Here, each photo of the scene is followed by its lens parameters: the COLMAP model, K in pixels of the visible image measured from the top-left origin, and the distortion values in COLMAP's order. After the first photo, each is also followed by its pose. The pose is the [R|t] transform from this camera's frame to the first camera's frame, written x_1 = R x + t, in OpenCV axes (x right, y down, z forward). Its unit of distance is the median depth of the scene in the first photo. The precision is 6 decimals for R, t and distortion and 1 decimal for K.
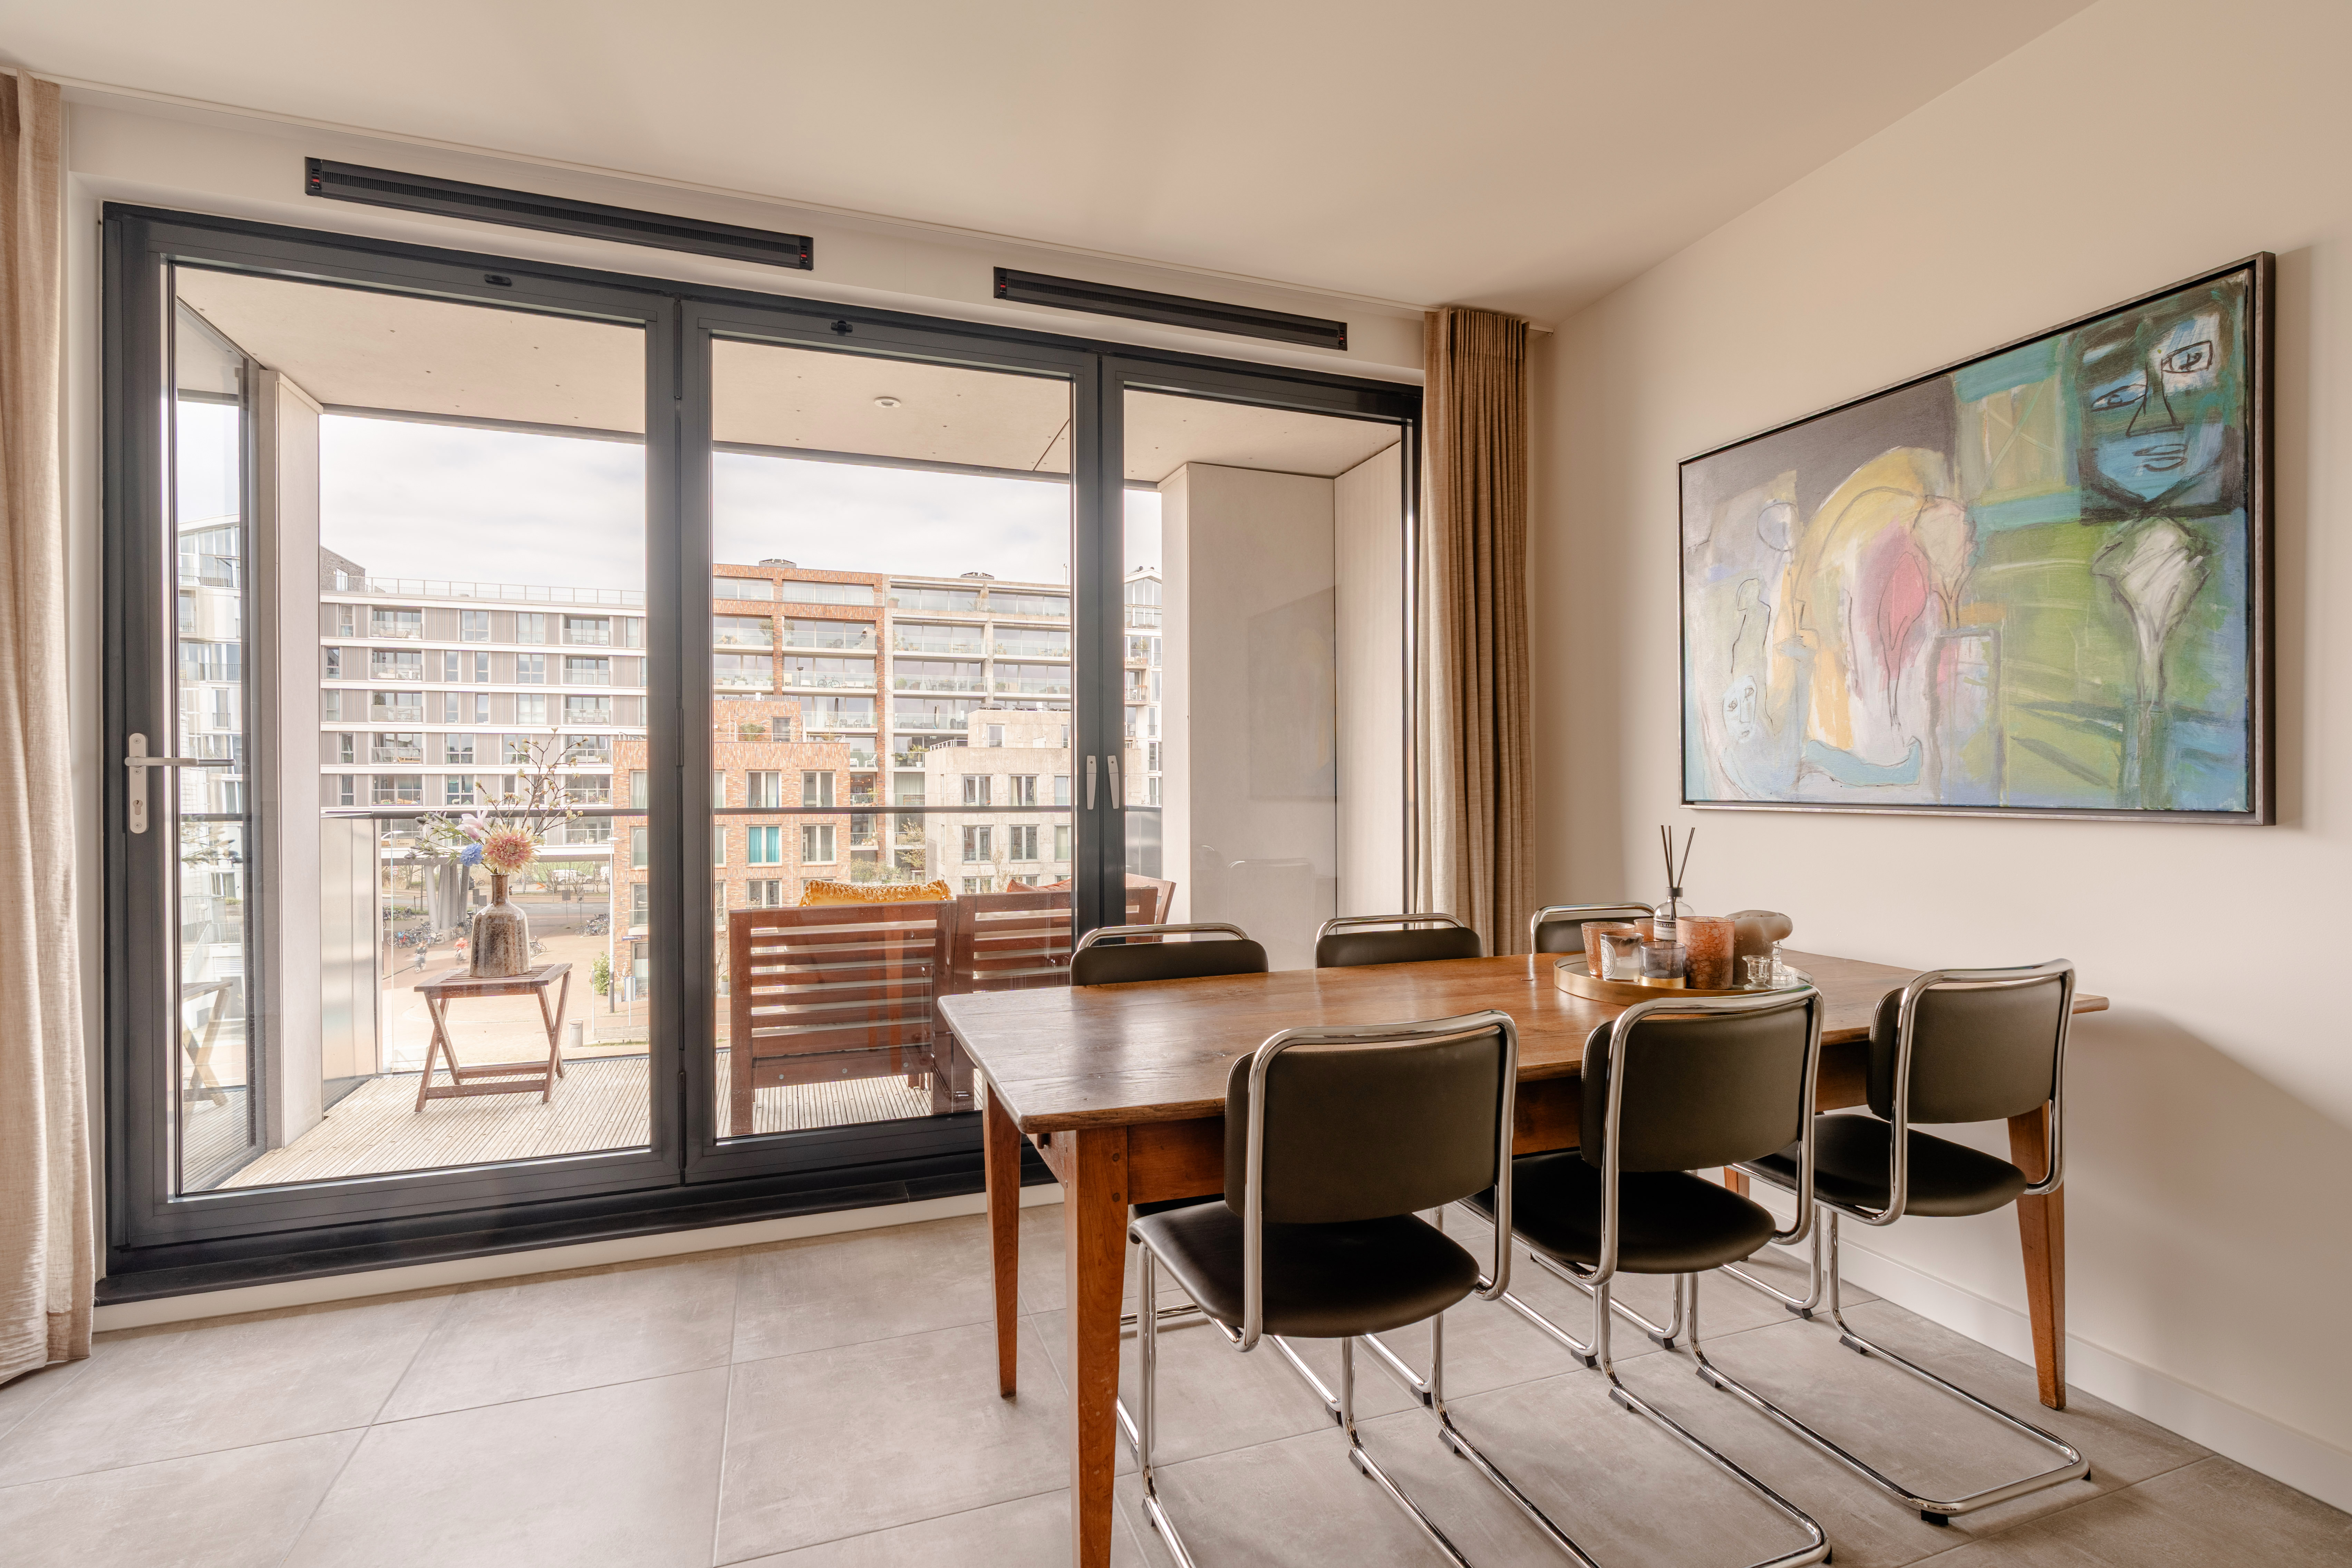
lens RADIAL K [[1075.4, 0, 1176.0], [0, 1075.4, 784.0], [0, 0, 1]] dist [-0.000476, 0.000320]
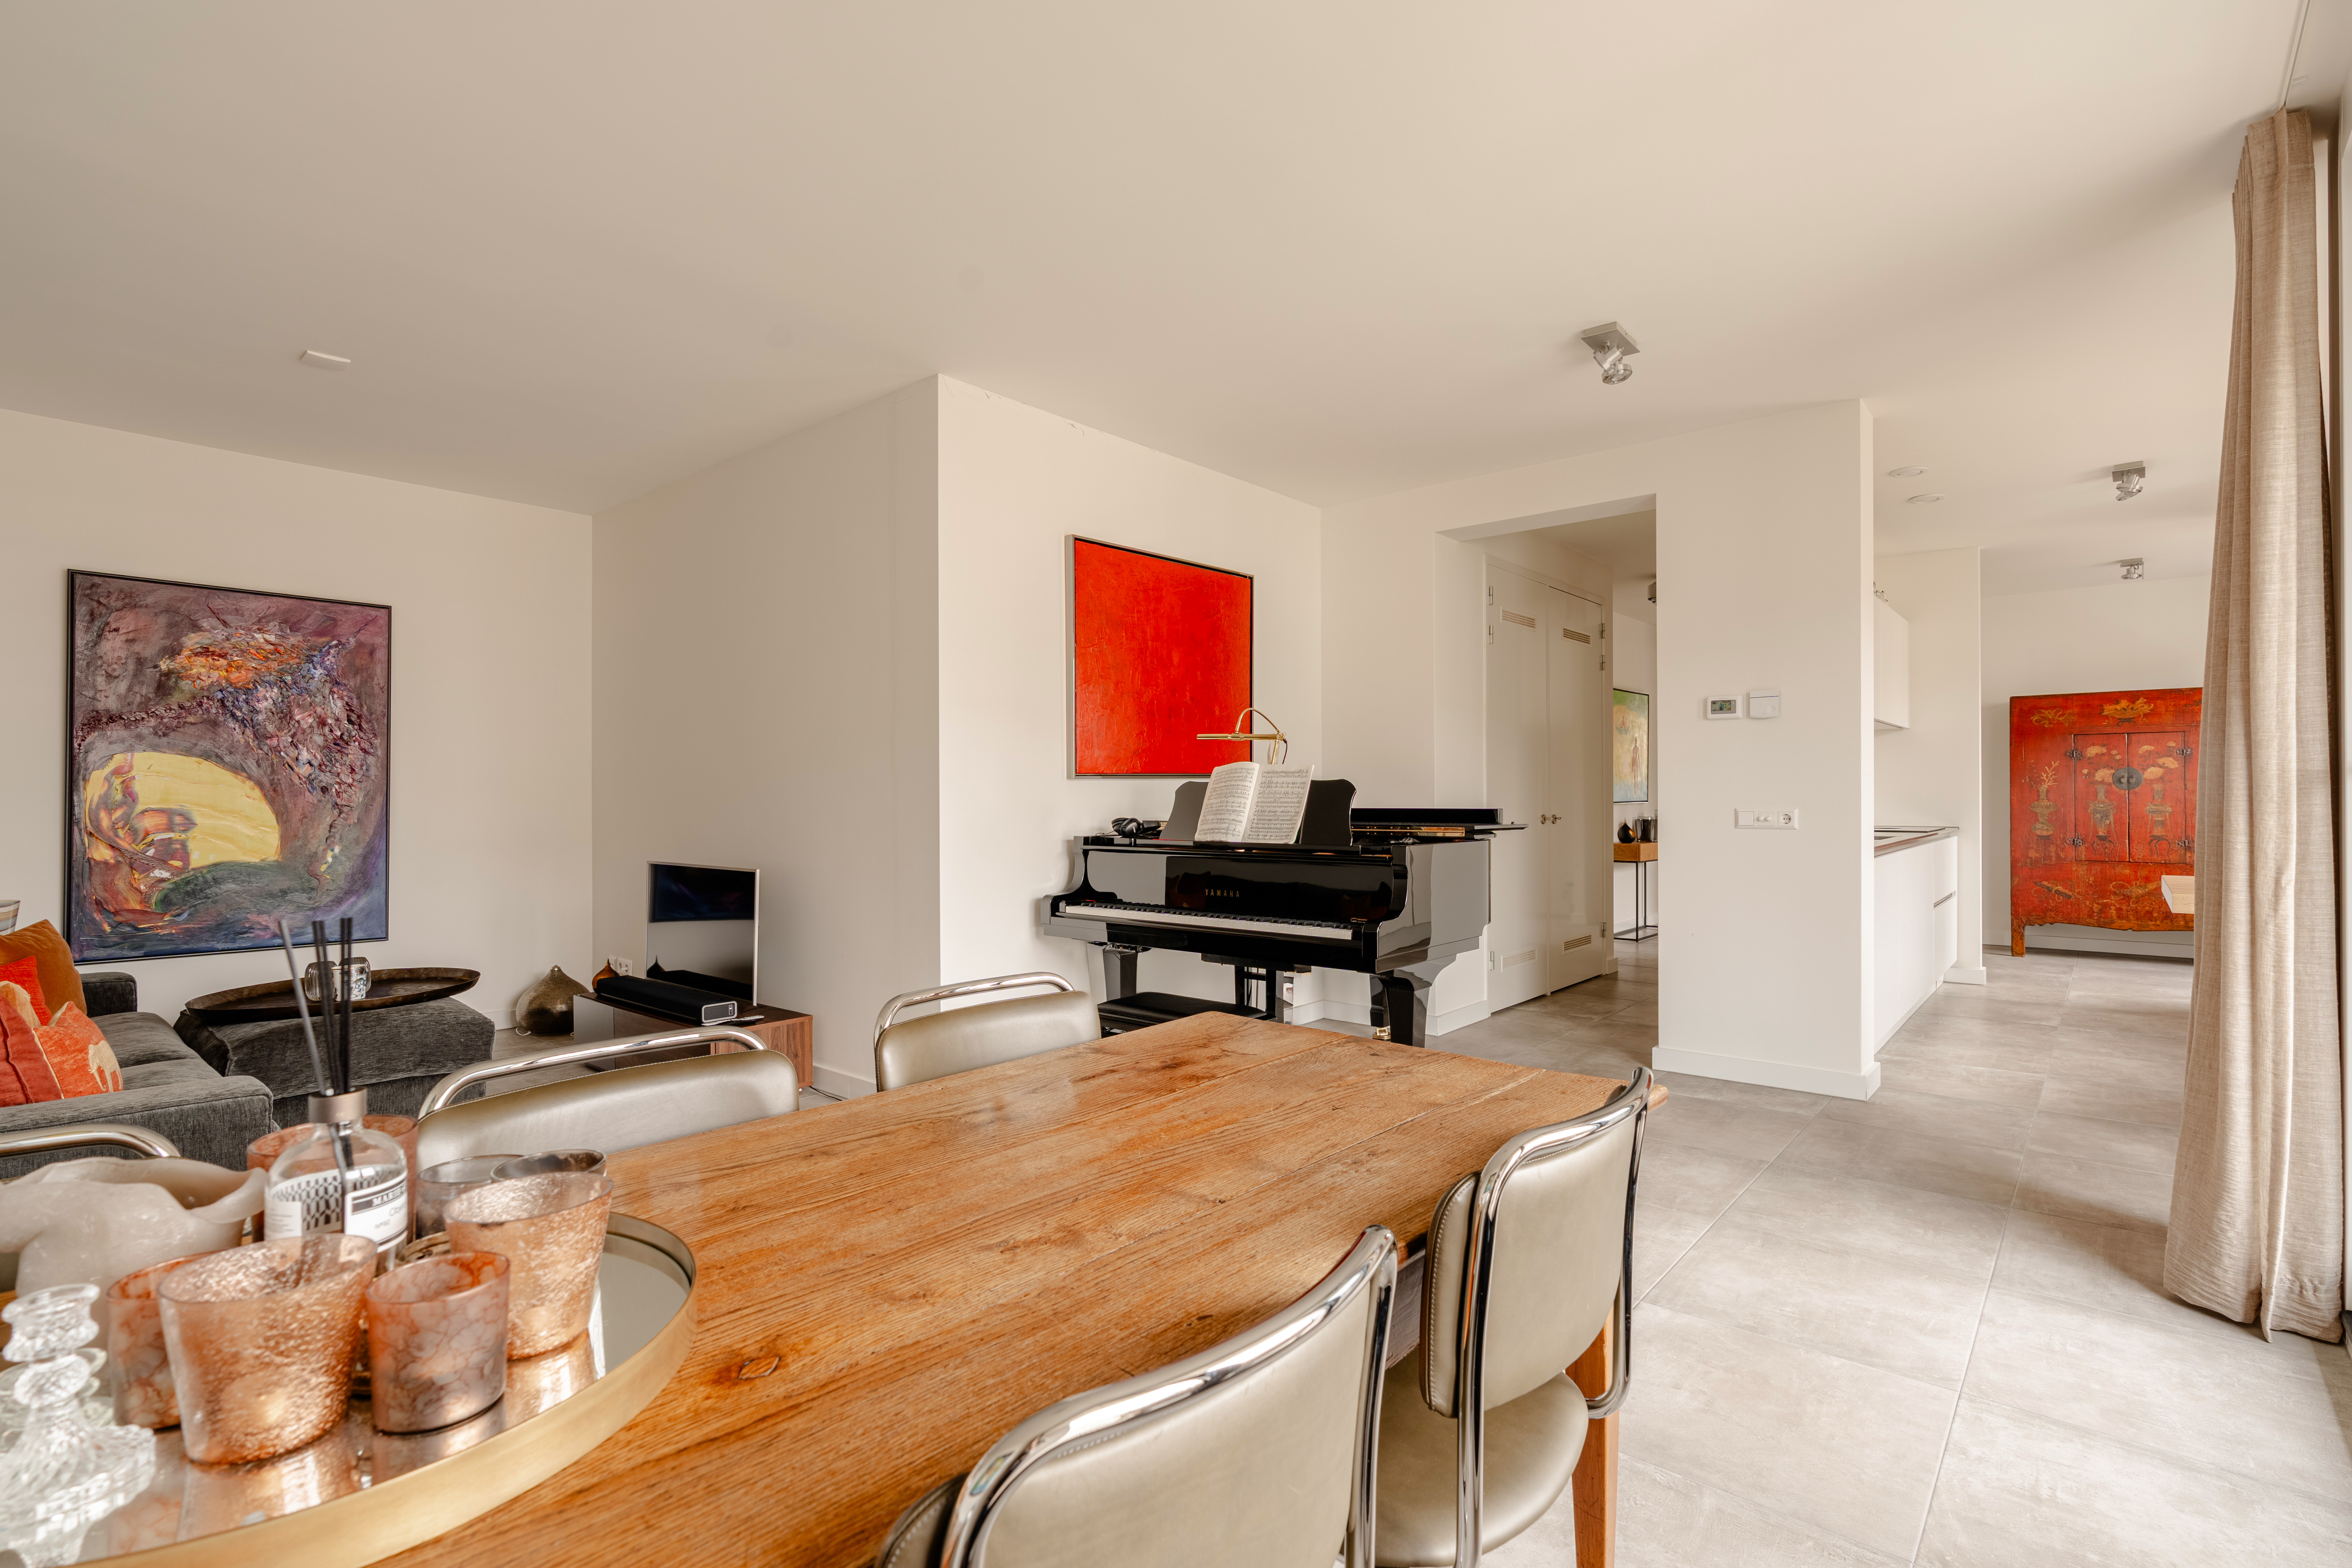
lens RADIAL K [[1095.6, 0, 1214.3], [0, 1095.6, 785.4], [0, 0, 1]] dist [-0.001338, 0.000162]
pose [[-0.863868, 0.001427, -0.503716, 0.333981], [0.007752, 0.999915, -0.010461, 0.003278], [0.503658, -0.012941, -0.863806, 1.220022]]
